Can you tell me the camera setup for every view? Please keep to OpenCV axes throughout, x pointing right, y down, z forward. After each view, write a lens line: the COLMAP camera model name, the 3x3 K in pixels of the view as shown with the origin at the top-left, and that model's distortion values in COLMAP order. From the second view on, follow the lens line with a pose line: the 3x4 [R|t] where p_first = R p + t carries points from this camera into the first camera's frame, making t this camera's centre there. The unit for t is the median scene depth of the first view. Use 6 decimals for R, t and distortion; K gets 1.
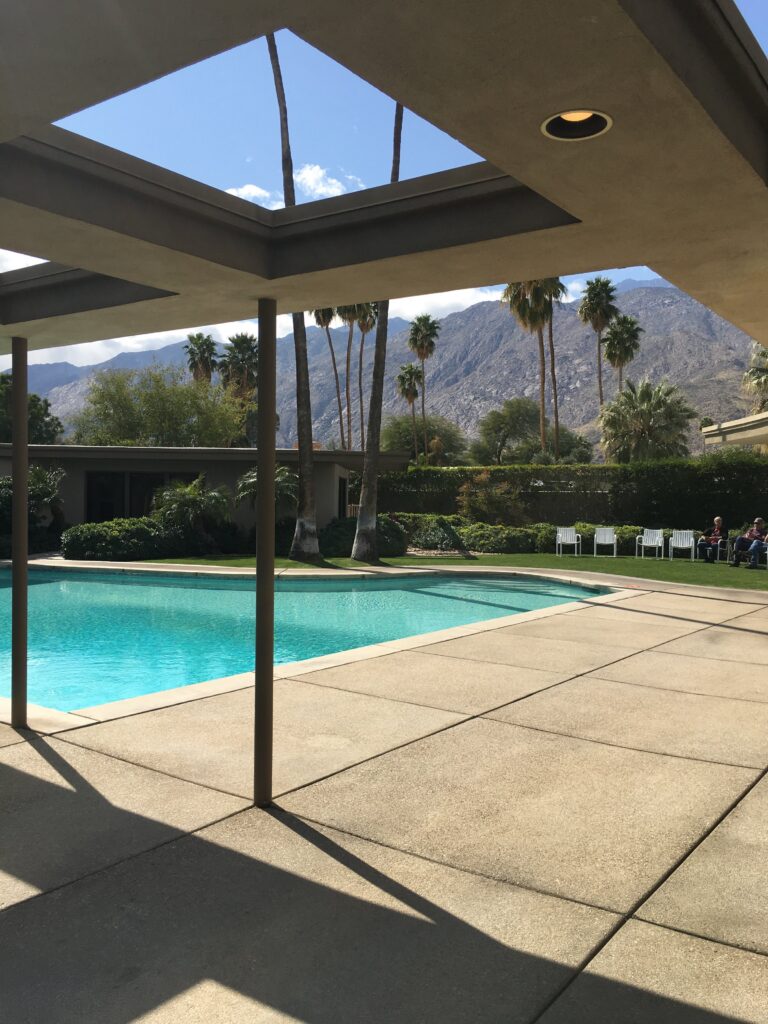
lens RADIAL K [[867.8, 0, 383.8], [0, 867.8, 504.5], [0, 0, 1]] dist [0.049653, -0.063226]
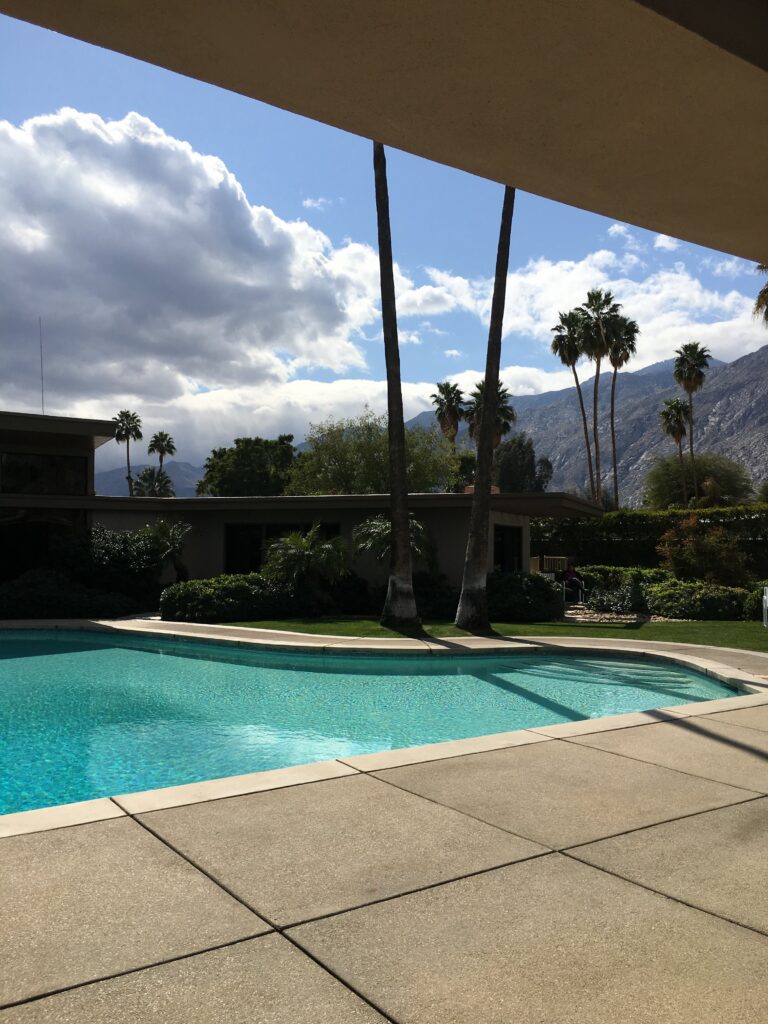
lens RADIAL K [[867.8, 0, 384.5], [0, 867.8, 521.2], [0, 0, 1]] dist [0.049653, -0.063226]
pose [[0.943734, -0.019633, -0.330123, 0.130471], [0.006755, 0.999172, -0.040111, -0.002008], [0.330637, 0.035625, 0.943085, 0.164114]]
